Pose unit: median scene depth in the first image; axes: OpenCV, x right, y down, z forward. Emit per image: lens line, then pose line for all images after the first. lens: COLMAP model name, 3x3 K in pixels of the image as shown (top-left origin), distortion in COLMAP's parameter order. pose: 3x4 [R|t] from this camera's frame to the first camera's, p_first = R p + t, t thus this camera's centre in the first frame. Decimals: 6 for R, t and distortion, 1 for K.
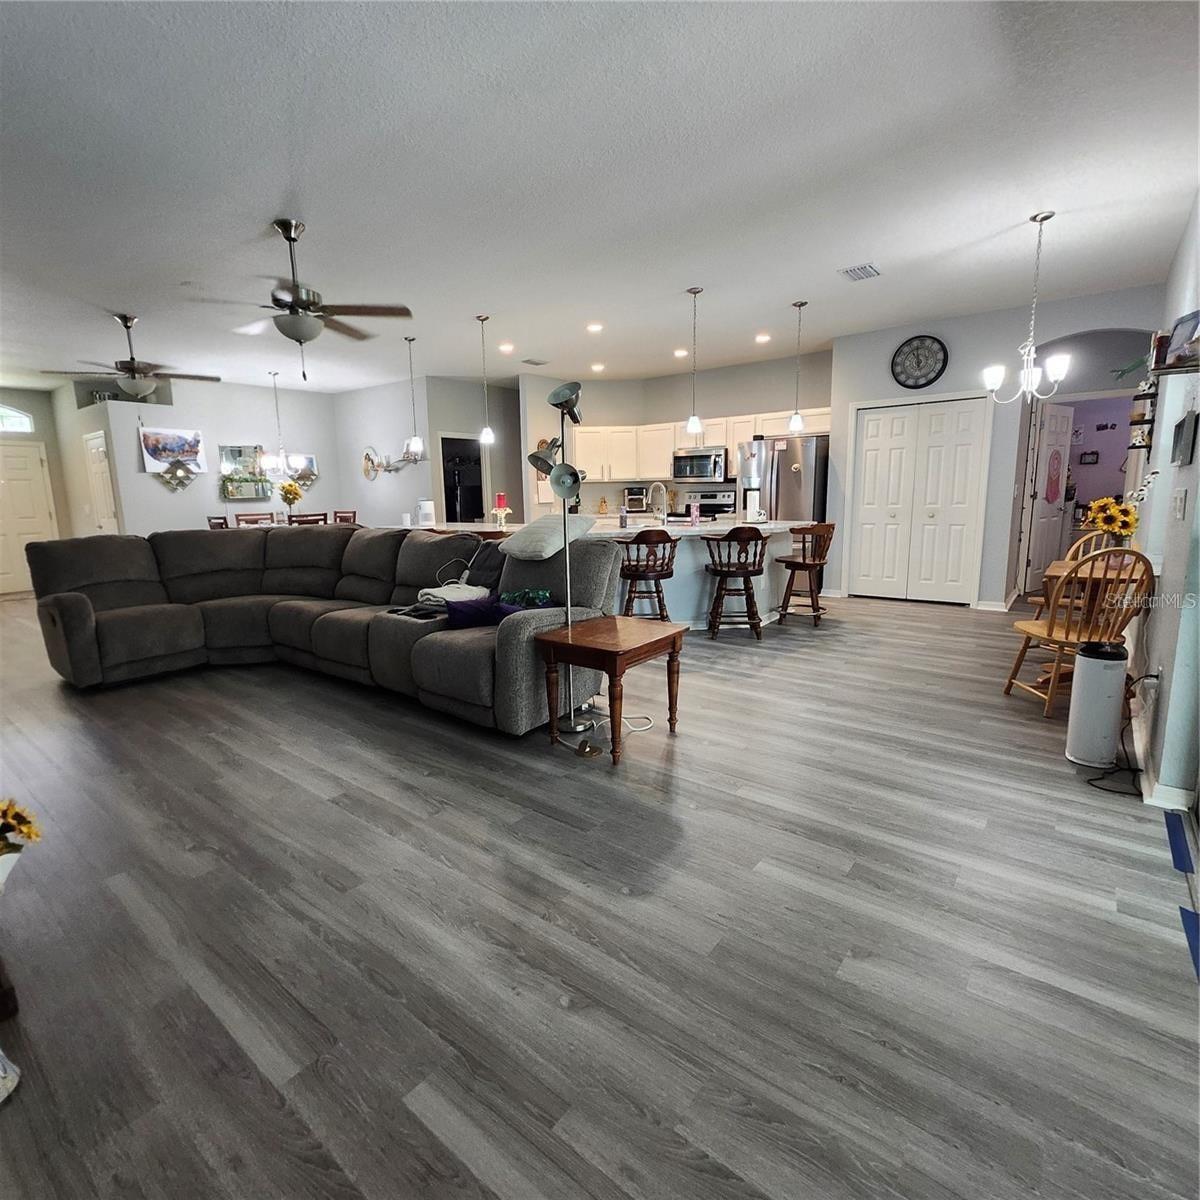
lens RADIAL K [[632.1, 0, 585.2], [0, 632.1, 599.9], [0, 0, 1]] dist [0.002428, 0.001088]
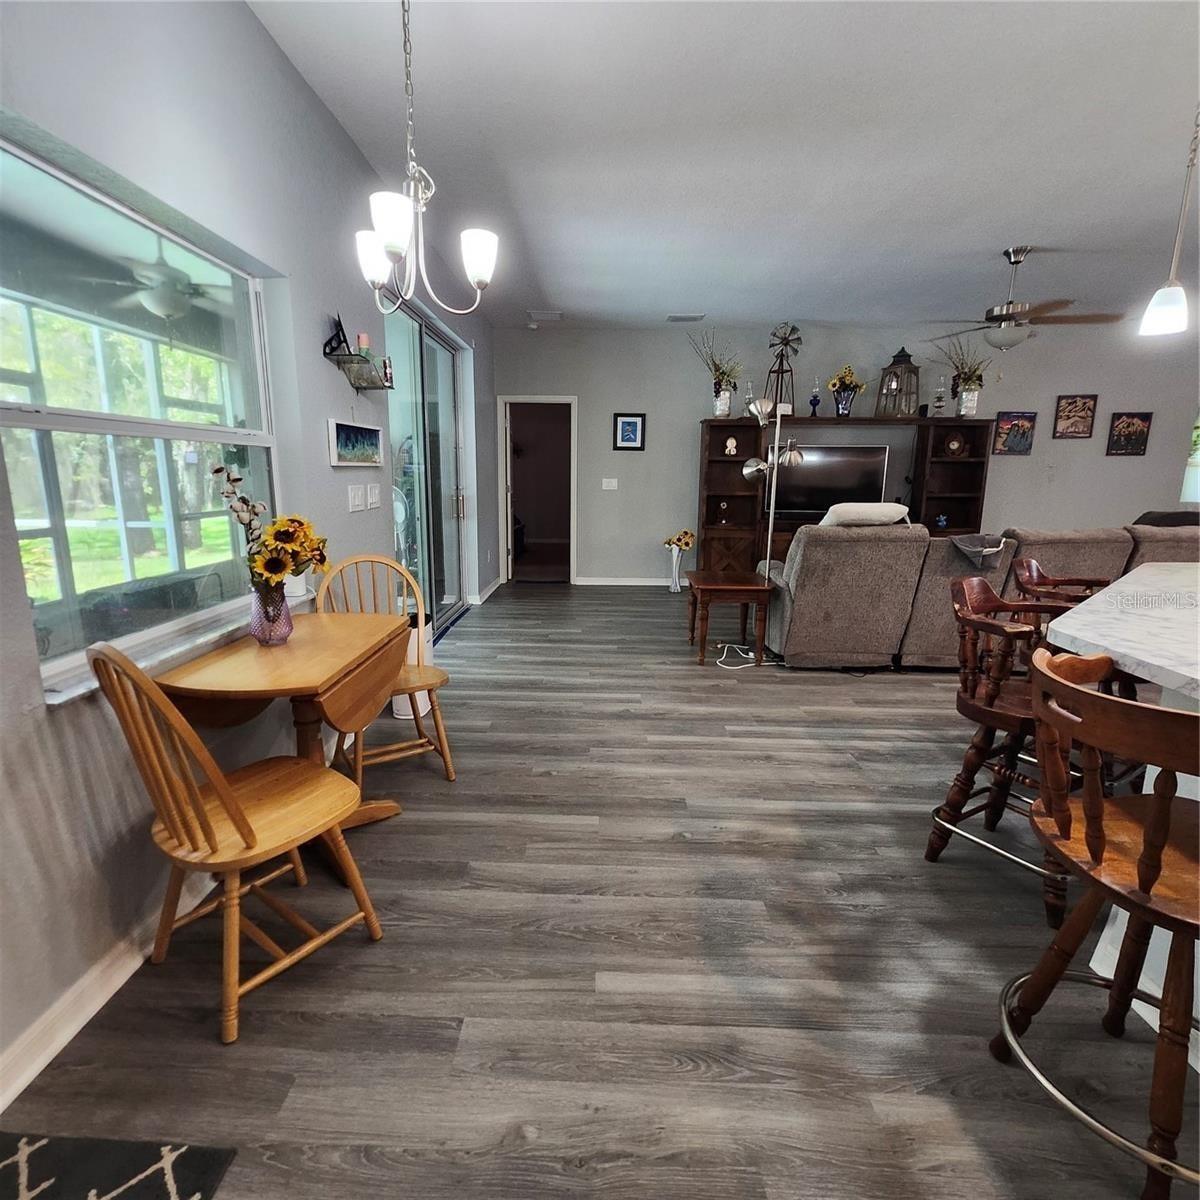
lens RADIAL K [[632.1, 0, 585.2], [0, 632.1, 599.9], [0, 0, 1]] dist [0.002428, 0.001088]
pose [[-0.802980, 0.135301, -0.580445, 0.889963], [-0.086903, 0.936904, 0.338612, -0.283722], [0.589636, 0.322341, -0.740557, 1.484618]]
